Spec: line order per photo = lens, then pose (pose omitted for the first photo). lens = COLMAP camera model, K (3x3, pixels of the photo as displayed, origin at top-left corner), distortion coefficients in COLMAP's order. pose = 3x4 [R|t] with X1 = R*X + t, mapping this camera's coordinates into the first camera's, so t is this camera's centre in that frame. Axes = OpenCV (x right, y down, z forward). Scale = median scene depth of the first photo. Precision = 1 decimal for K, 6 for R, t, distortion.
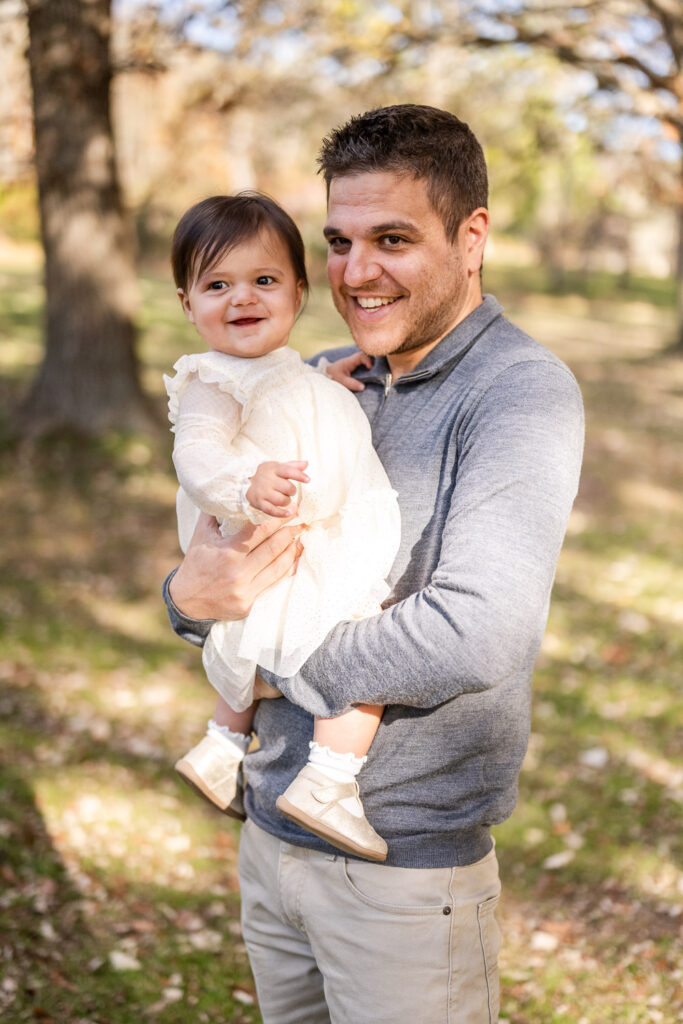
lens RADIAL K [[1495.2, 0, 340.8], [0, 1495.2, 498.7], [0, 0, 1]] dist [-0.002682, -0.020679]
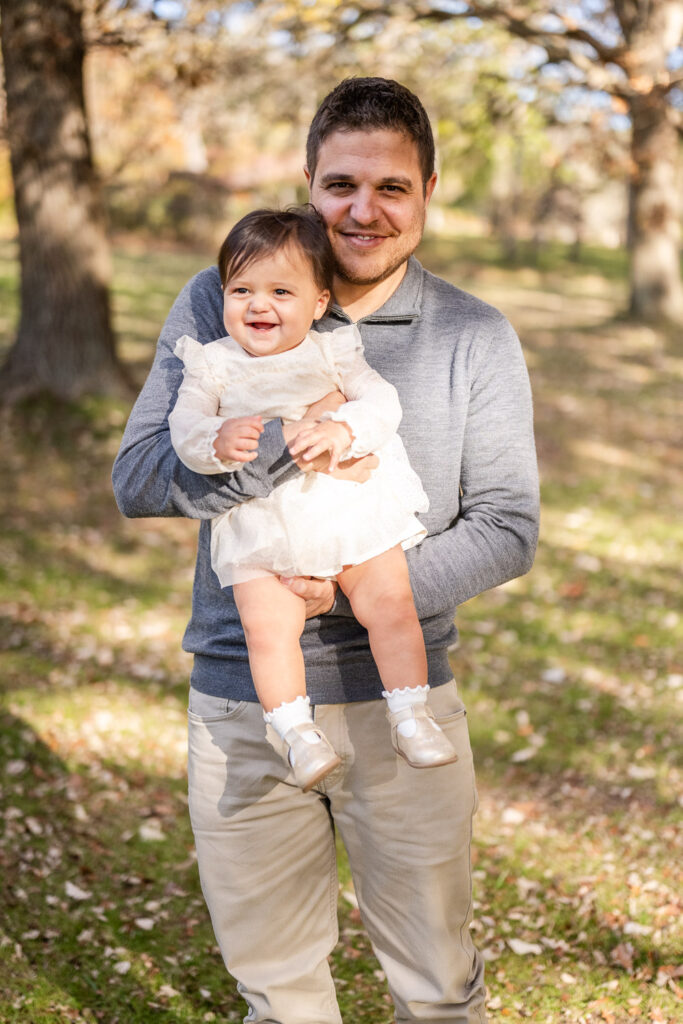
lens RADIAL K [[1533.6, 0, 341.5], [0, 1533.6, 512.0], [0, 0, 1]] dist [-0.001313, -0.072540]
pose [[0.999323, -0.008172, 0.035867, -0.023493], [0.007423, 0.999753, 0.020952, 0.022490], [-0.036030, -0.020672, 0.999137, -0.110862]]
